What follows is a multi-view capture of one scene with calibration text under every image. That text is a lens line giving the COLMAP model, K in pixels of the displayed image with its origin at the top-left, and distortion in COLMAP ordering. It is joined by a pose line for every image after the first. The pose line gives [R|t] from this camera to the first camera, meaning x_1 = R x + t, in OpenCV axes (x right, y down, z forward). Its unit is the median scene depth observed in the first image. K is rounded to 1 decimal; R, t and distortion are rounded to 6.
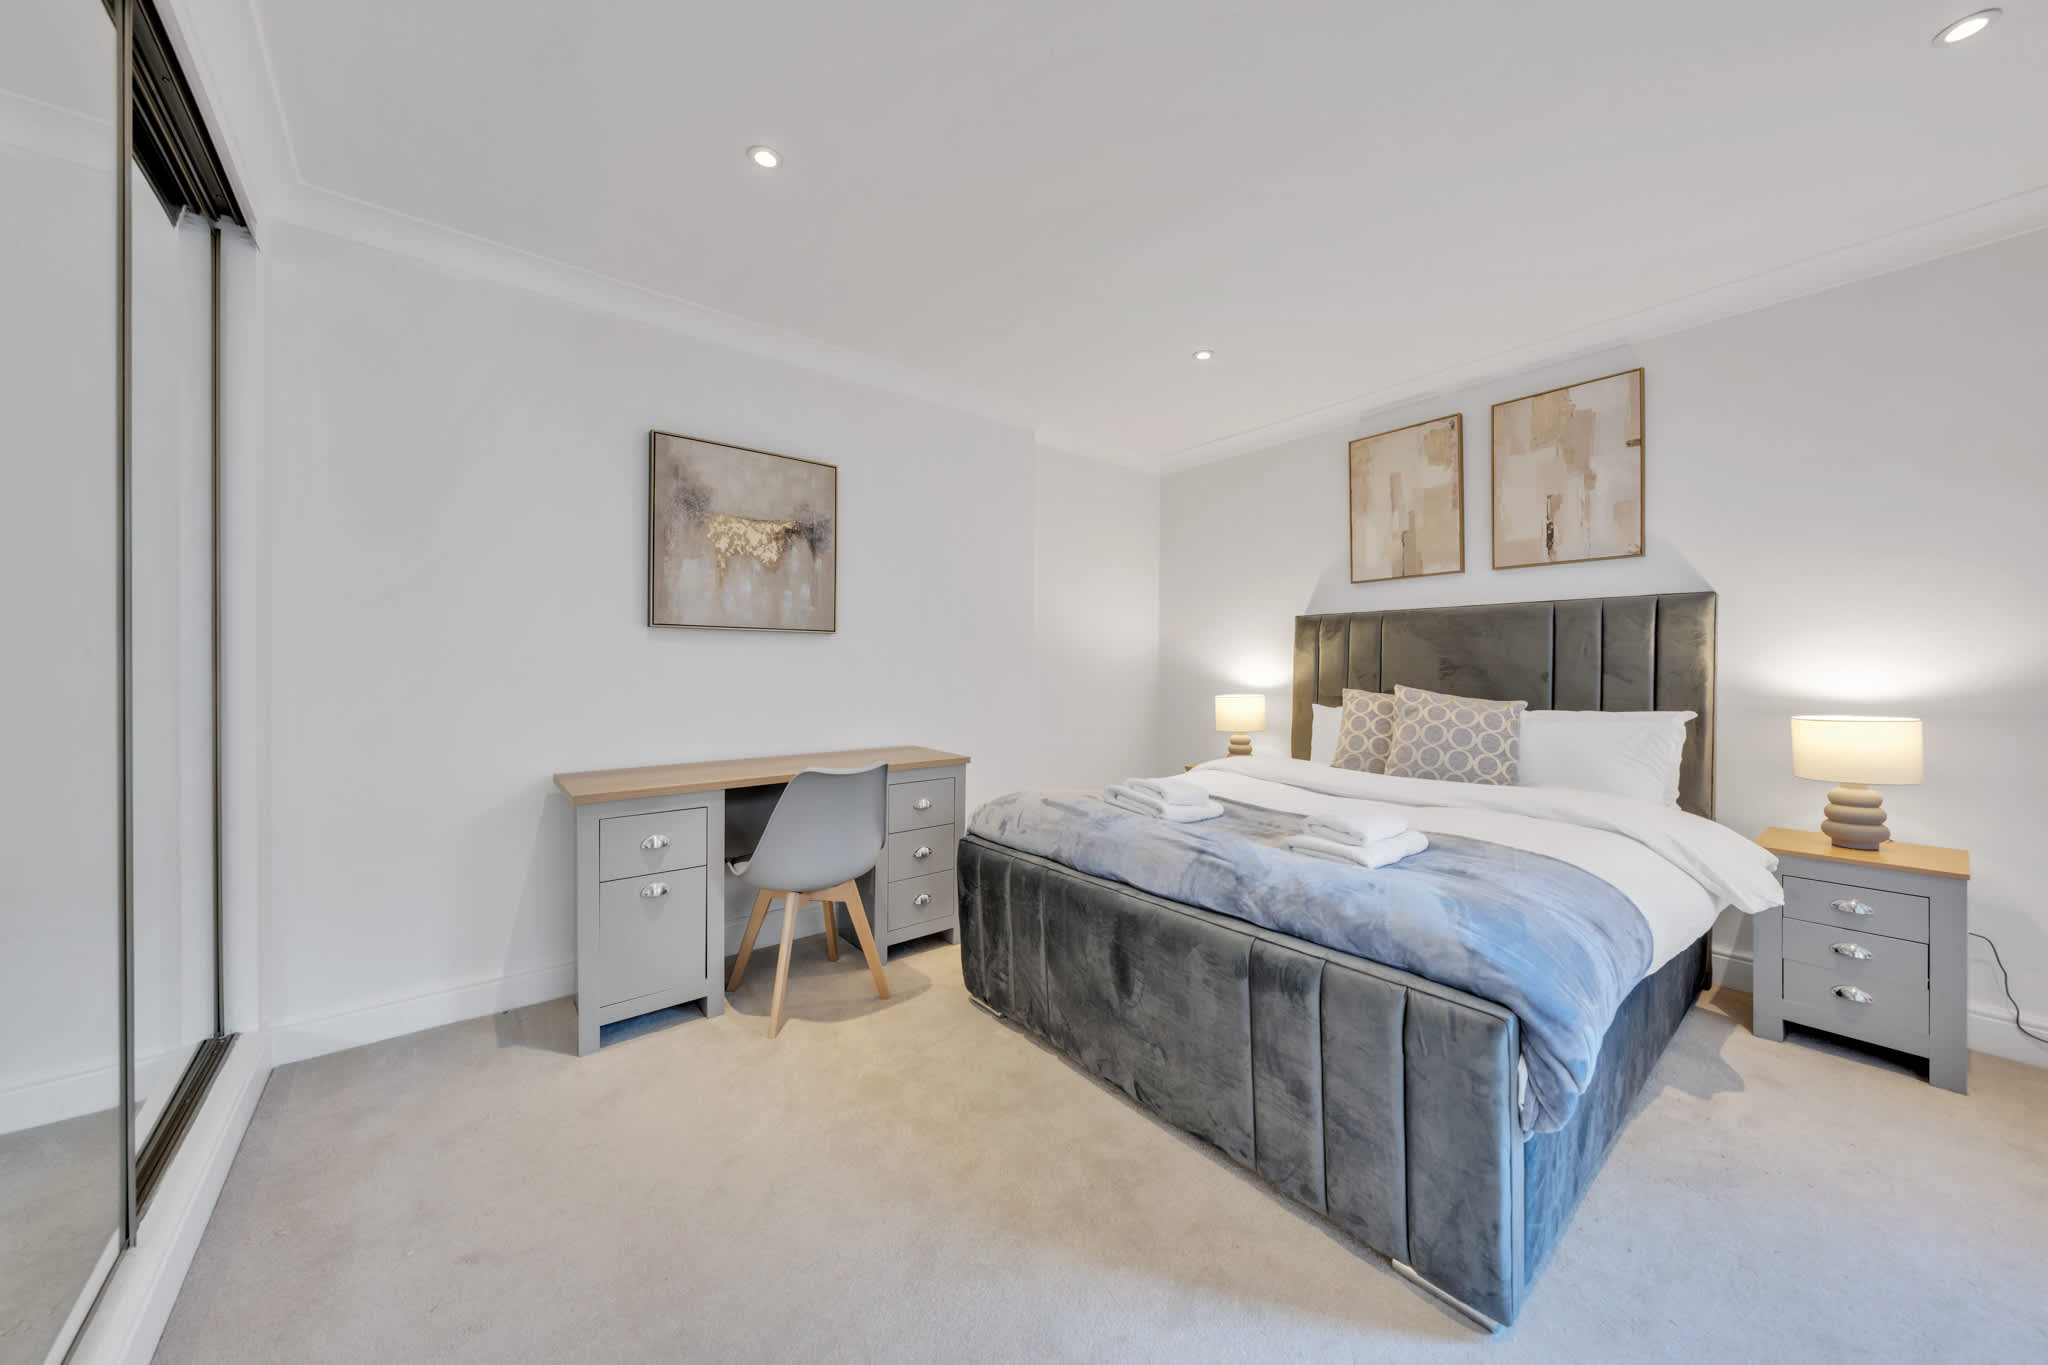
lens RADIAL K [[709.4, 0, 1033.1], [0, 709.4, 667.3], [0, 0, 1]] dist [-0.000108, 0.000007]
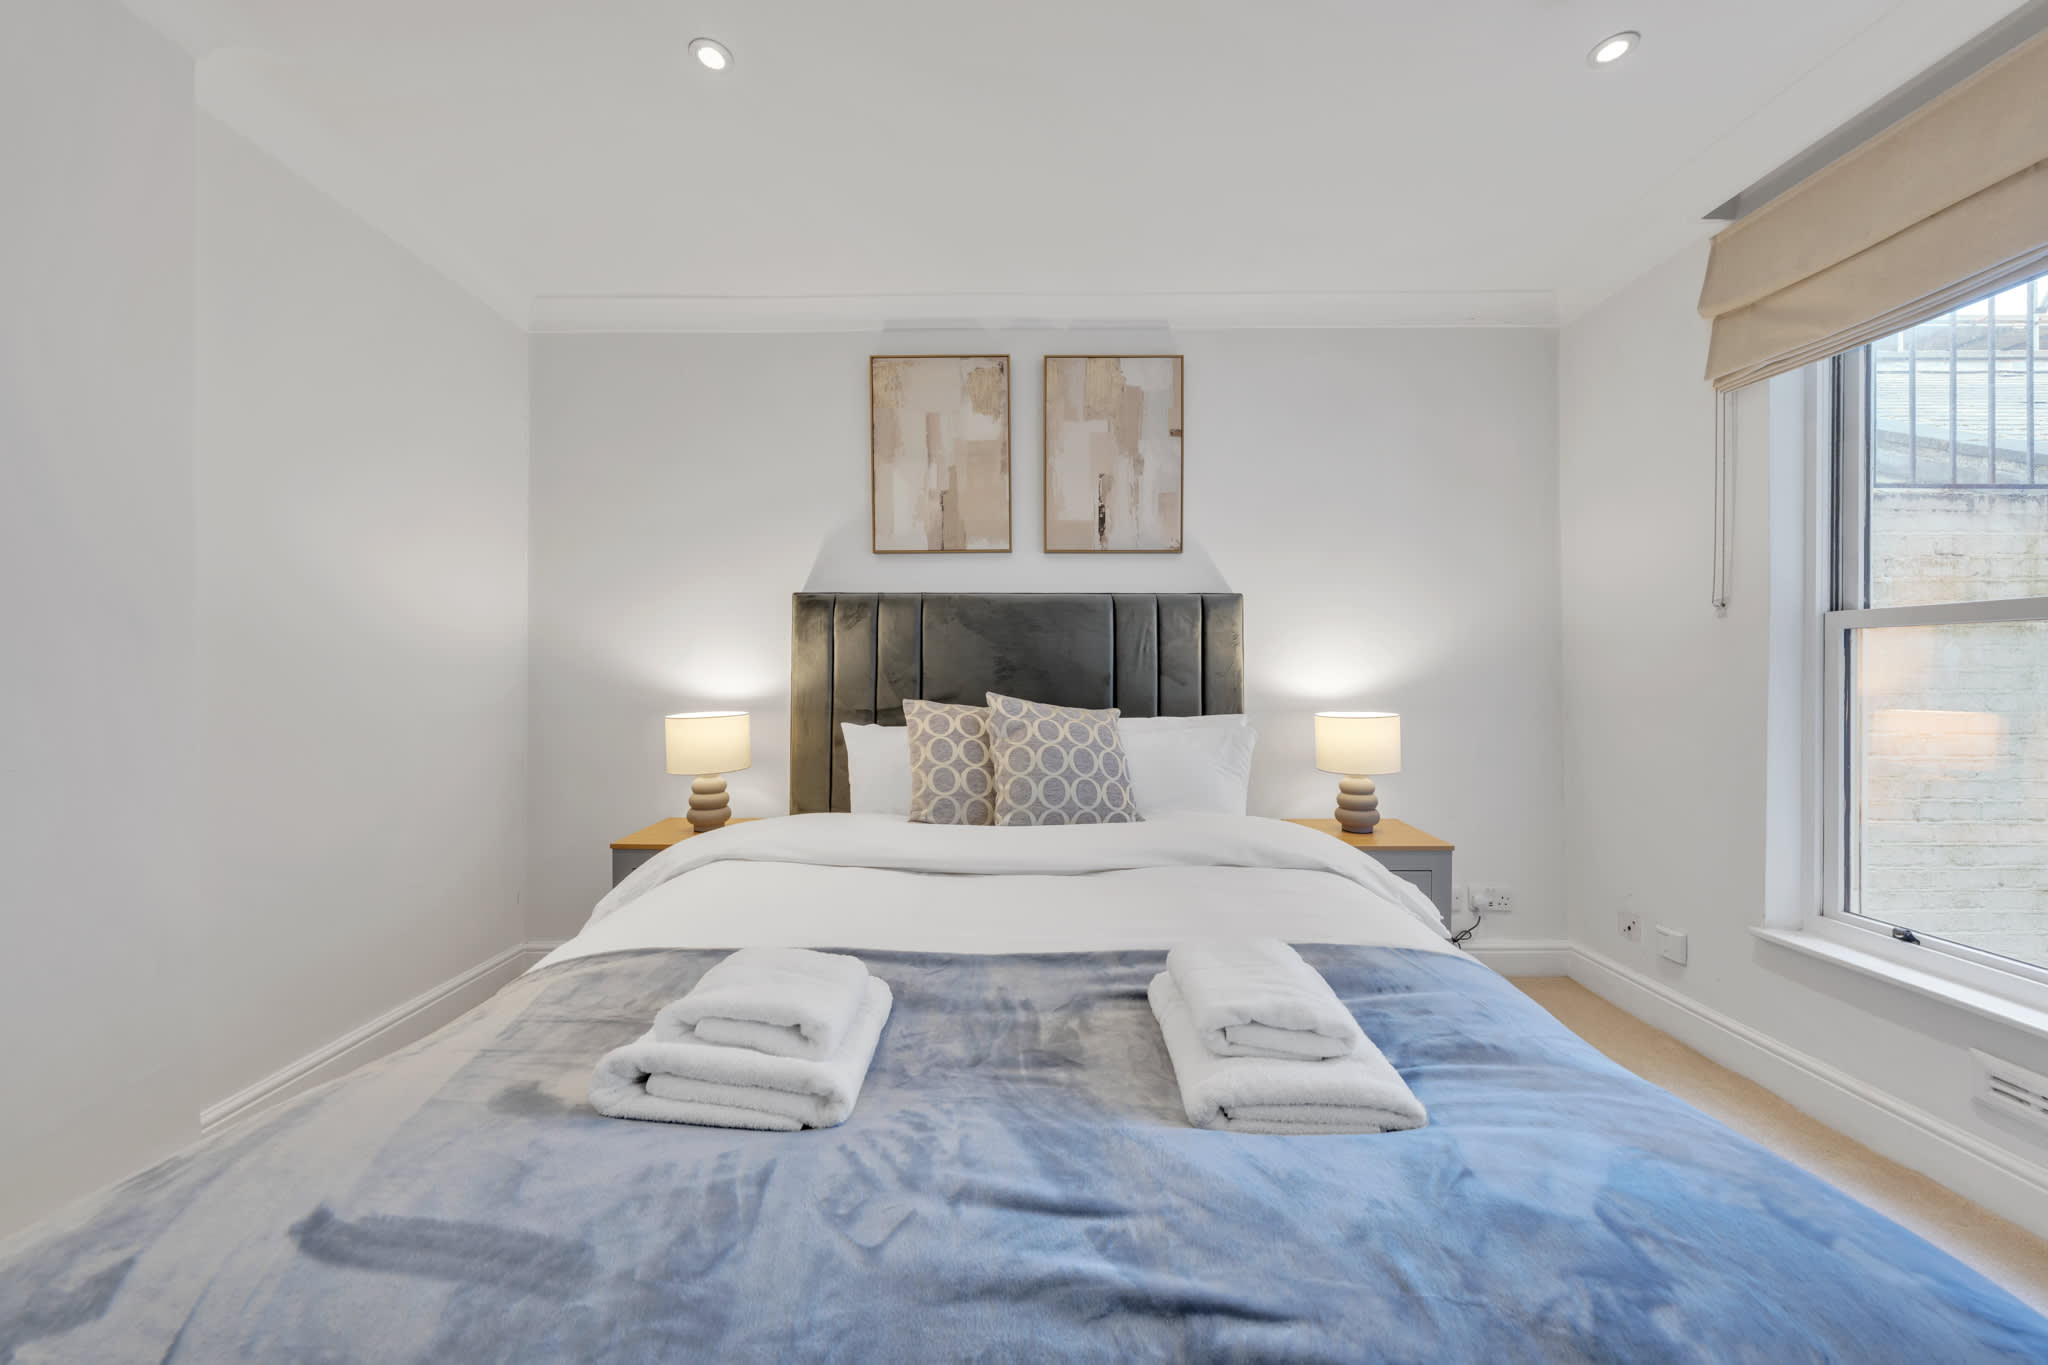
lens RADIAL K [[699.2, 0, 1015.8], [0, 699.2, 677.5], [0, 0, 1]] dist [0.000403, 0.000011]
pose [[0.639466, -0.002730, 0.768814, -0.008669], [-0.000652, 0.999991, 0.004093, 0.006886], [-0.768819, -0.003118, 0.639459, 0.524127]]
